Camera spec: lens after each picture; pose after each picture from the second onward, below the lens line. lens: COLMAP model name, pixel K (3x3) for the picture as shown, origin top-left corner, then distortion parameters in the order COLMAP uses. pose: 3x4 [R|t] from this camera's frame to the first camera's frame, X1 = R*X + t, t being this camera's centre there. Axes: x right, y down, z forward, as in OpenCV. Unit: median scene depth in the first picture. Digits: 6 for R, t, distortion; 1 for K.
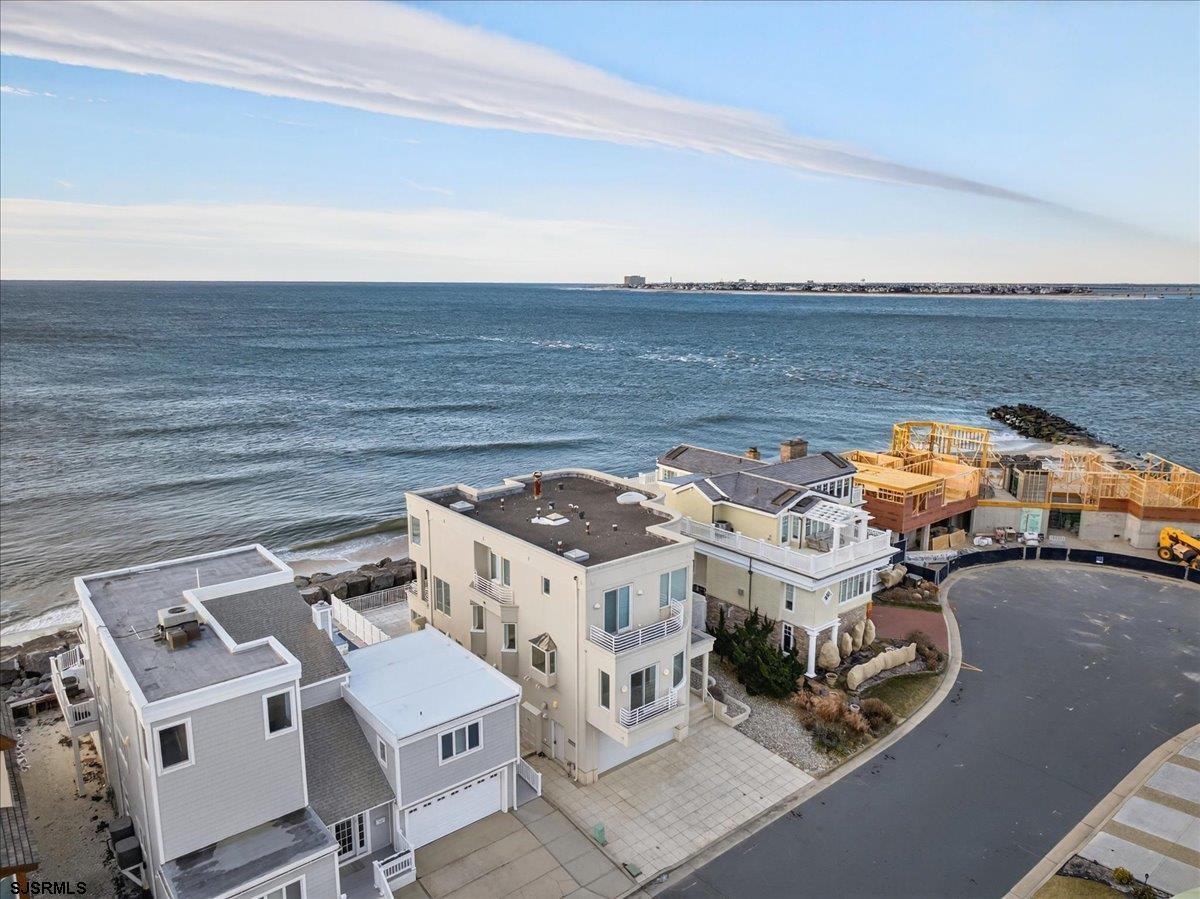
lens RADIAL K [[826.7, 0, 600.0], [0, 826.7, 449.5], [0, 0, 1]] dist [0.000459, -0.004075]
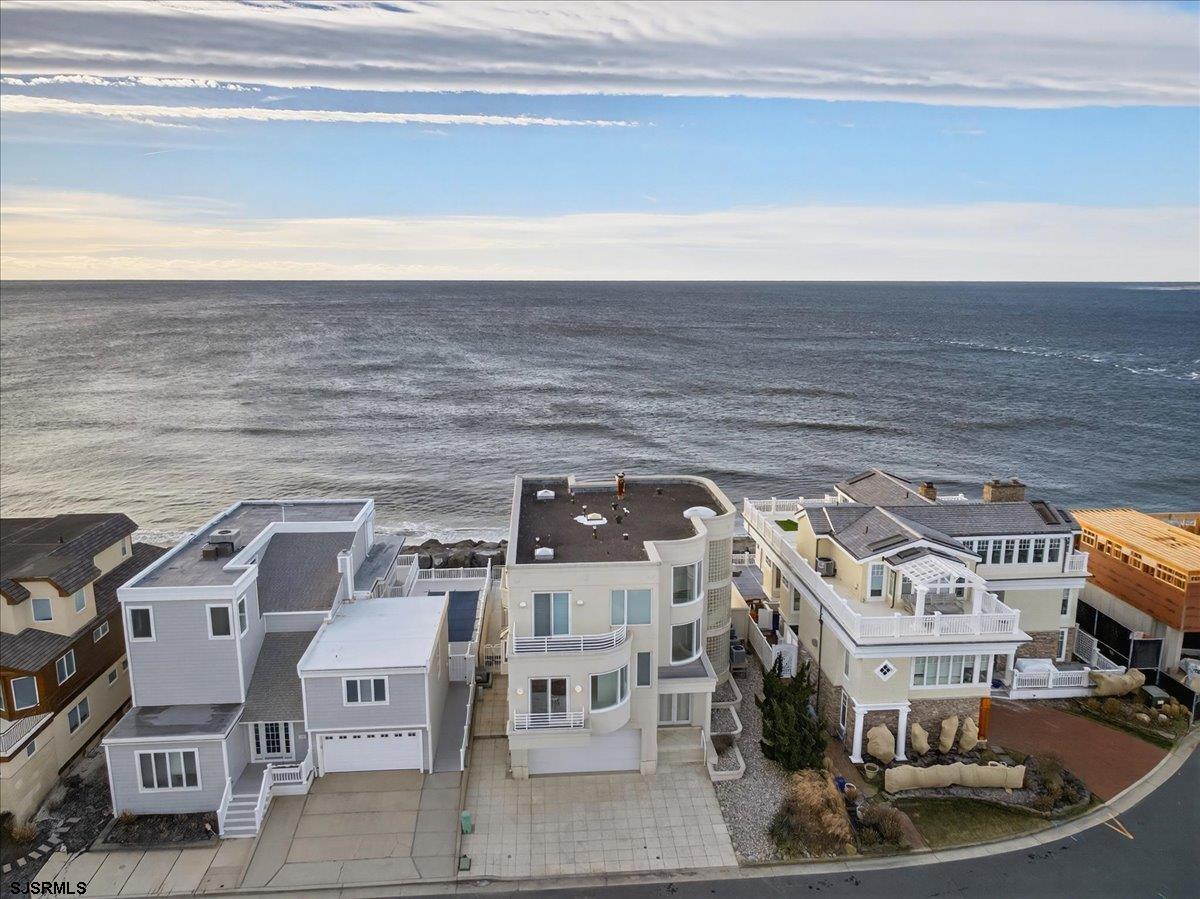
lens RADIAL K [[826.7, 0, 600.0], [0, 826.7, 449.5], [0, 0, 1]] dist [0.000459, -0.004075]
pose [[0.817327, 0.114189, -0.564746, 0.503107], [-0.113091, 0.992892, 0.037088, -0.037126], [0.564967, 0.033555, 0.824431, 0.177284]]
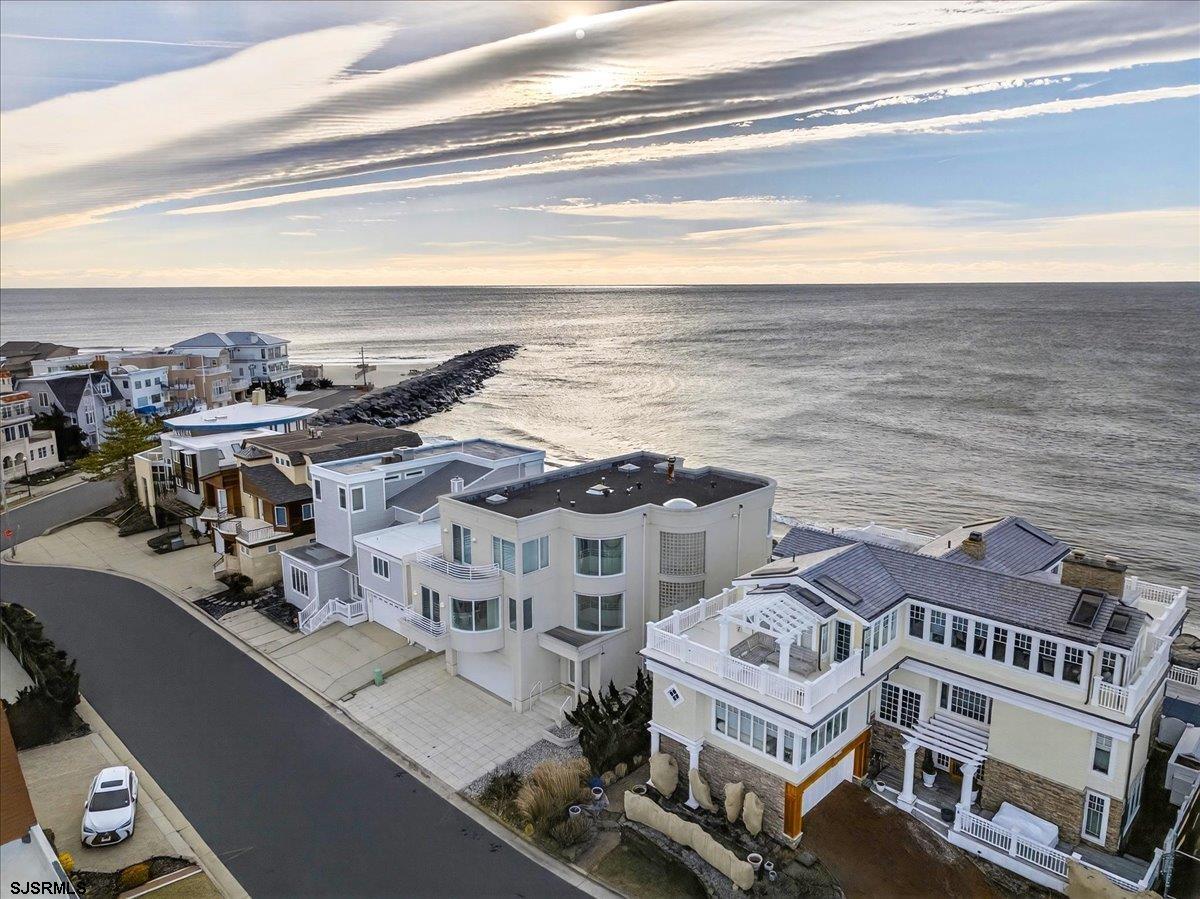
lens RADIAL K [[826.7, 0, 600.0], [0, 826.7, 449.5], [0, 0, 1]] dist [0.000459, -0.004075]
pose [[0.103320, 0.192264, -0.975889, 0.982405], [-0.192773, 0.966407, 0.169986, -0.149107], [0.975789, 0.170562, 0.136912, 0.841012]]
